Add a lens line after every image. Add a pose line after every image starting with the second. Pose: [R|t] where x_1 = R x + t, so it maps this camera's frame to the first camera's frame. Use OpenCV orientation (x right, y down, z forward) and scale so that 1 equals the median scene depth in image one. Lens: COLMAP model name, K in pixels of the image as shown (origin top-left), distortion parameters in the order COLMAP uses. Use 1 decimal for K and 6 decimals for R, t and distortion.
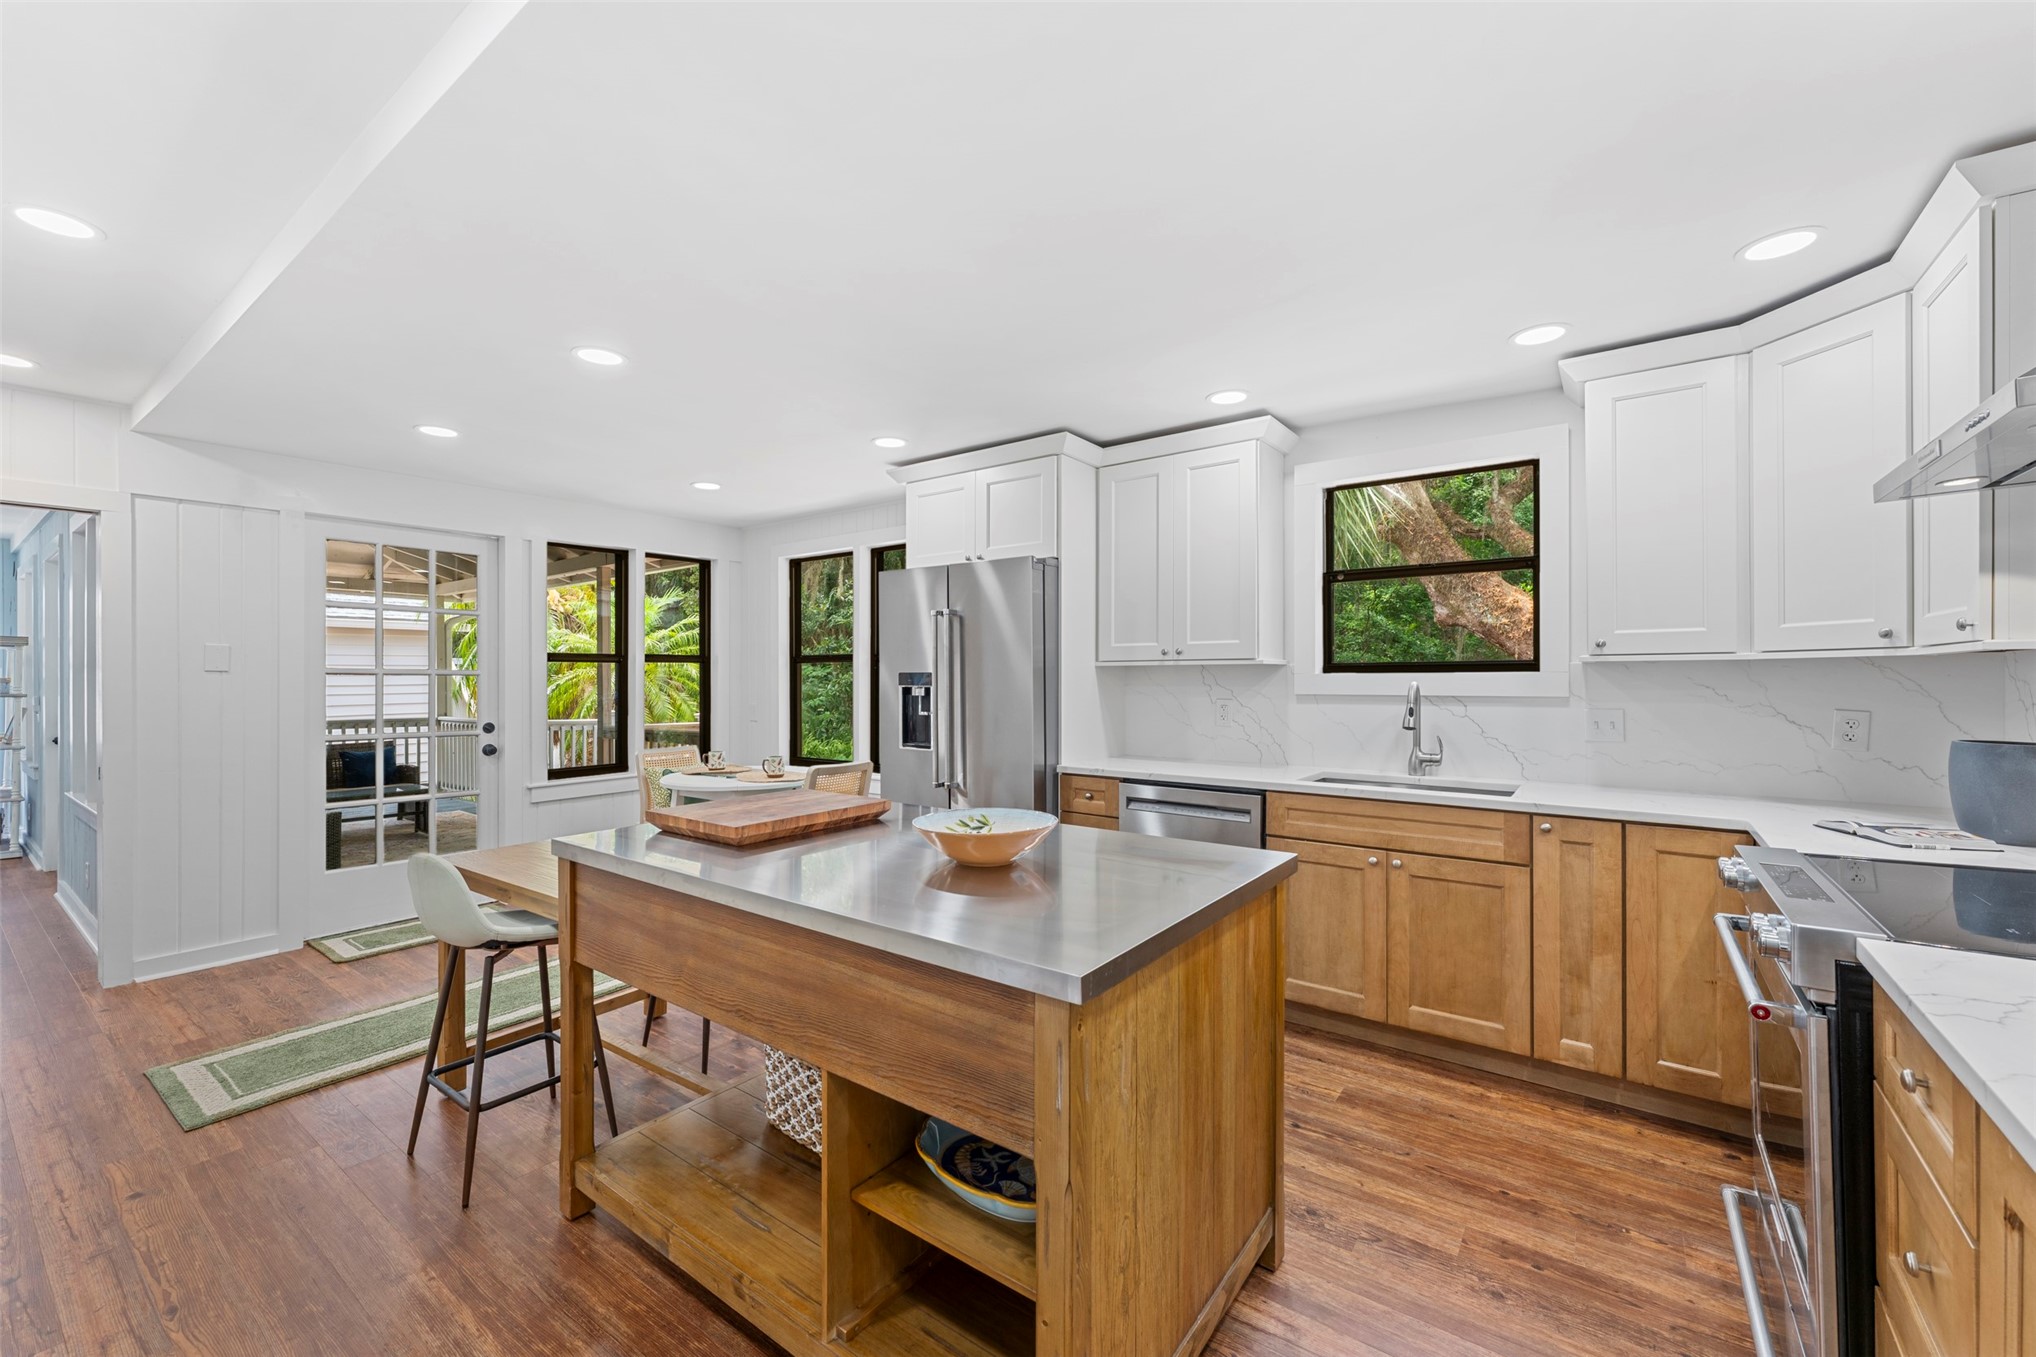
lens RADIAL K [[812.3, 0, 1014.7], [0, 812.3, 682.8], [0, 0, 1]] dist [-0.000584, 0.000449]
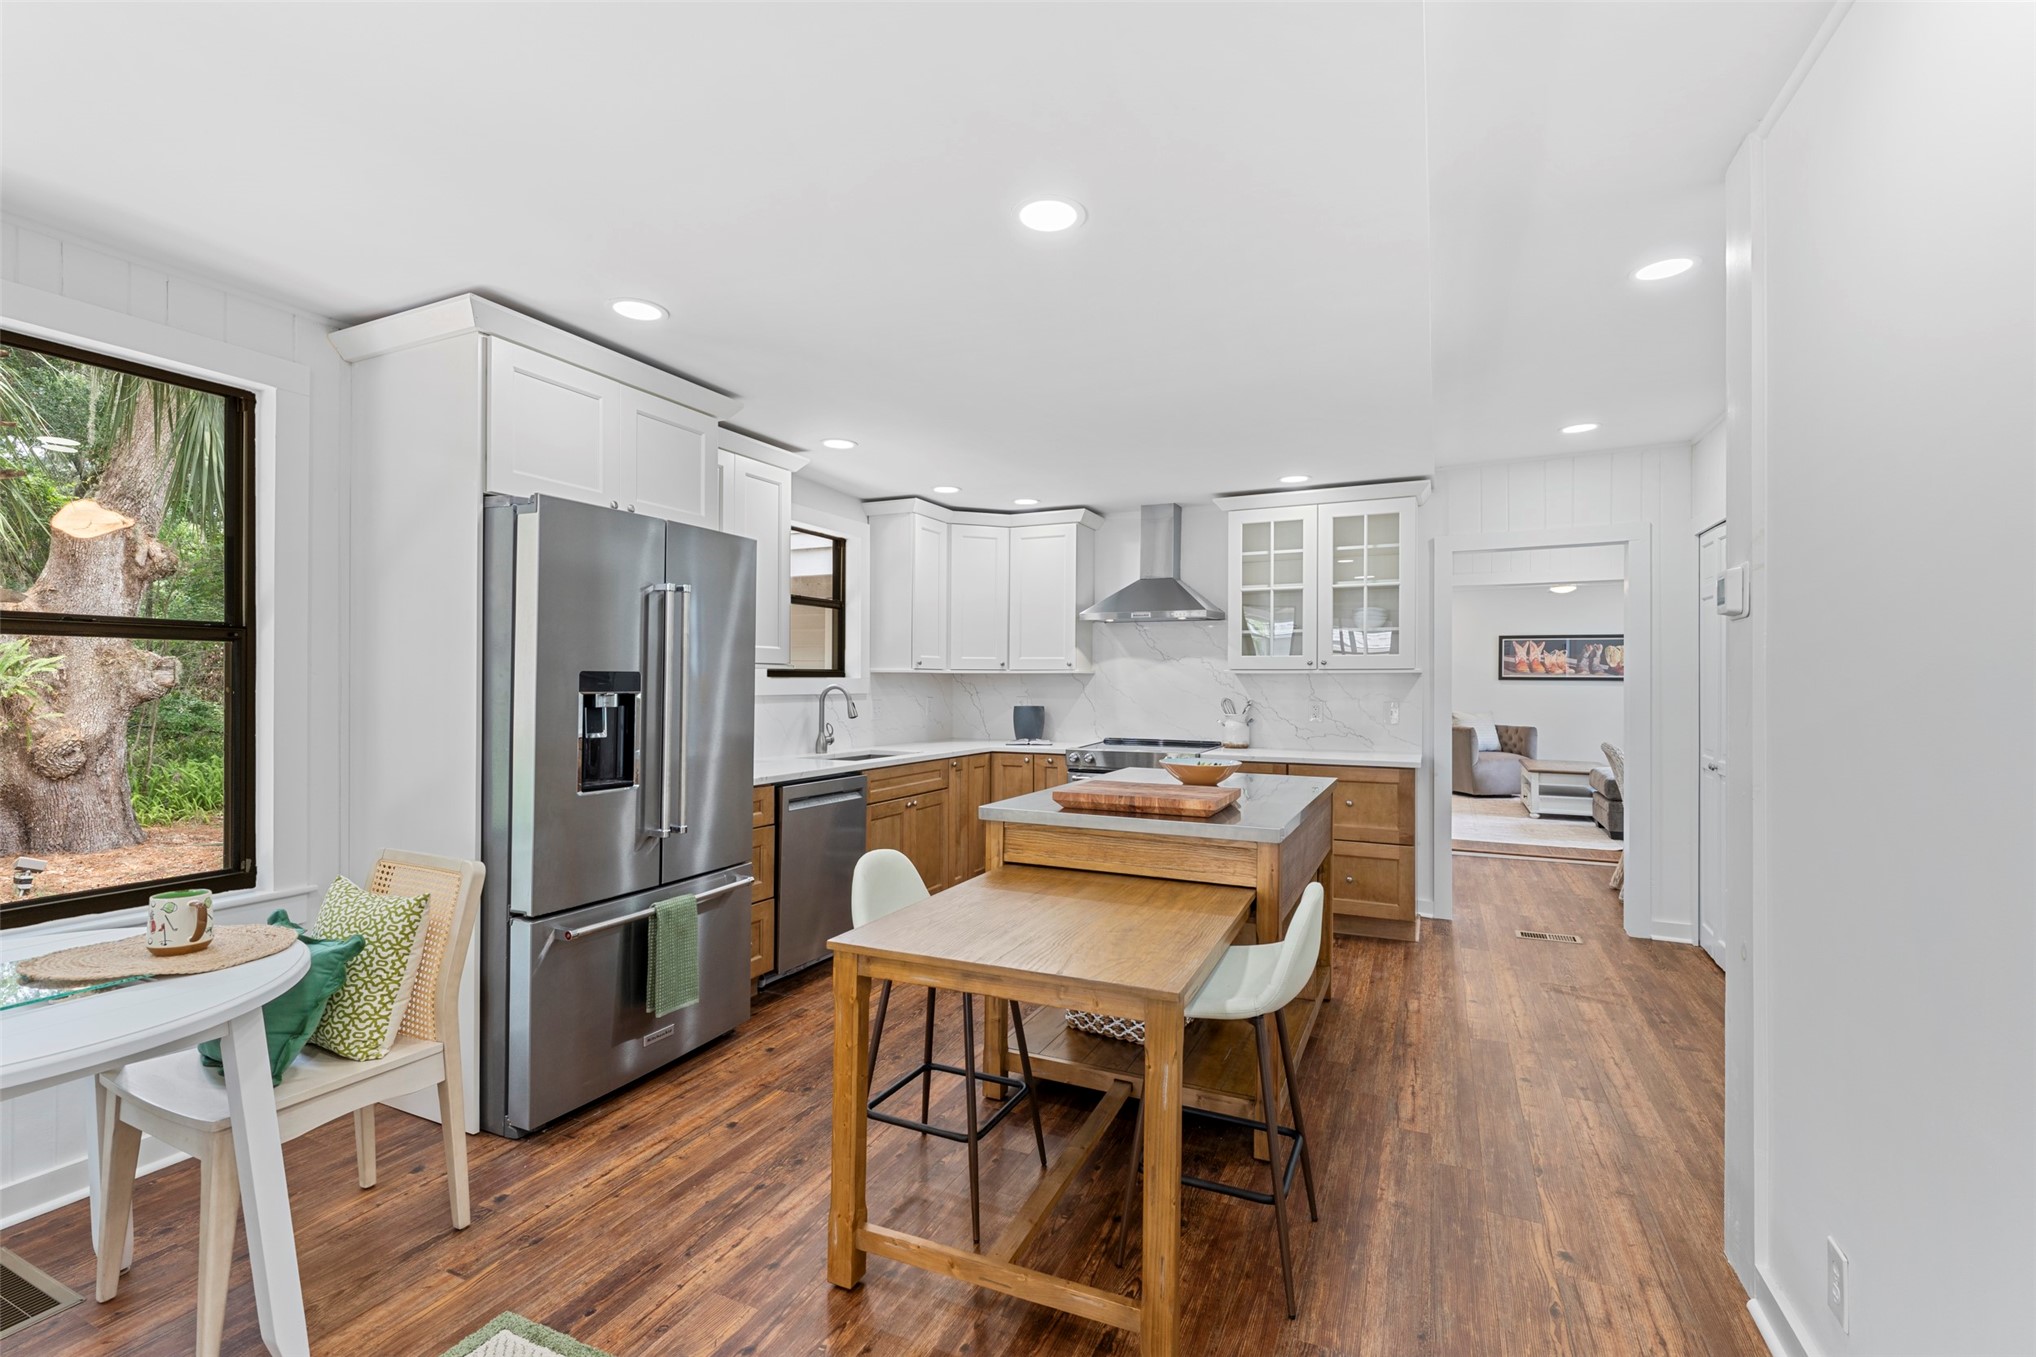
lens RADIAL K [[907.7, 0, 1018.0], [0, 907.7, 678.5], [0, 0, 1]] dist [0.000113, -0.000032]
pose [[-0.193590, 0.003913, 0.981075, -1.305079], [0.005916, 0.999979, -0.002821, -0.003179], [-0.981065, 0.005258, -0.193609, 1.209174]]
